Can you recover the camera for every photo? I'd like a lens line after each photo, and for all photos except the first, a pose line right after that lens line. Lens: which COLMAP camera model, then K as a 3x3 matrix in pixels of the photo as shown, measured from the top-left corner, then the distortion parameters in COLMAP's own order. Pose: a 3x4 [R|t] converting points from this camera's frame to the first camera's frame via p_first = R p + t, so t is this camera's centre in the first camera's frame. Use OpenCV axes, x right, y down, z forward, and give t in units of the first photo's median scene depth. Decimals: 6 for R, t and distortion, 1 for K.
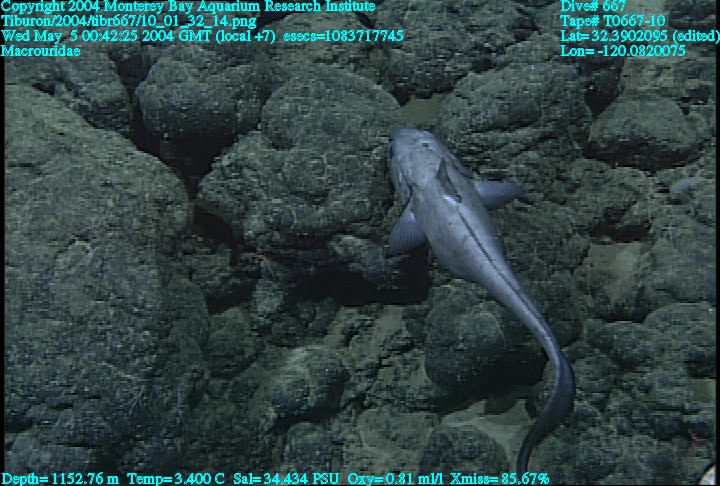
lens RADIAL K [[1213.0, 0, 343.6], [0, 1213.0, 296.6], [0, 0, 1]] dist [0.191408, 0.085368]
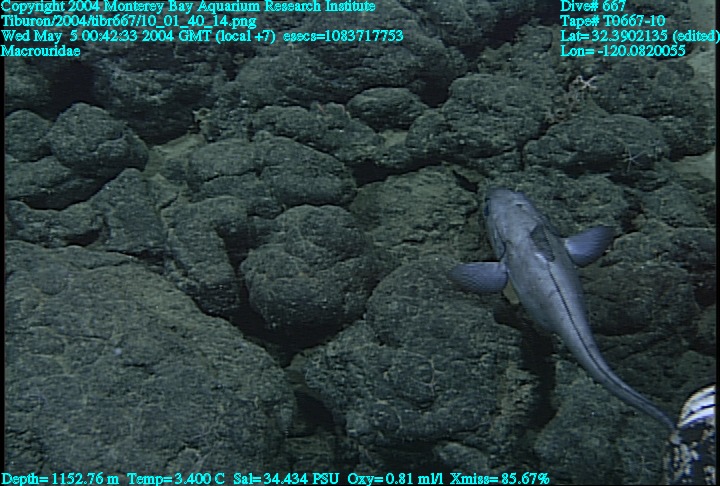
lens RADIAL K [[1213.0, 0, 343.6], [0, 1213.0, 296.6], [0, 0, 1]] dist [0.191408, 0.085368]
pose [[0.998400, 0.038679, -0.041243, -0.047756], [-0.039399, 0.999082, -0.016792, -0.144135], [0.040556, 0.018390, 0.999008, -0.000415]]
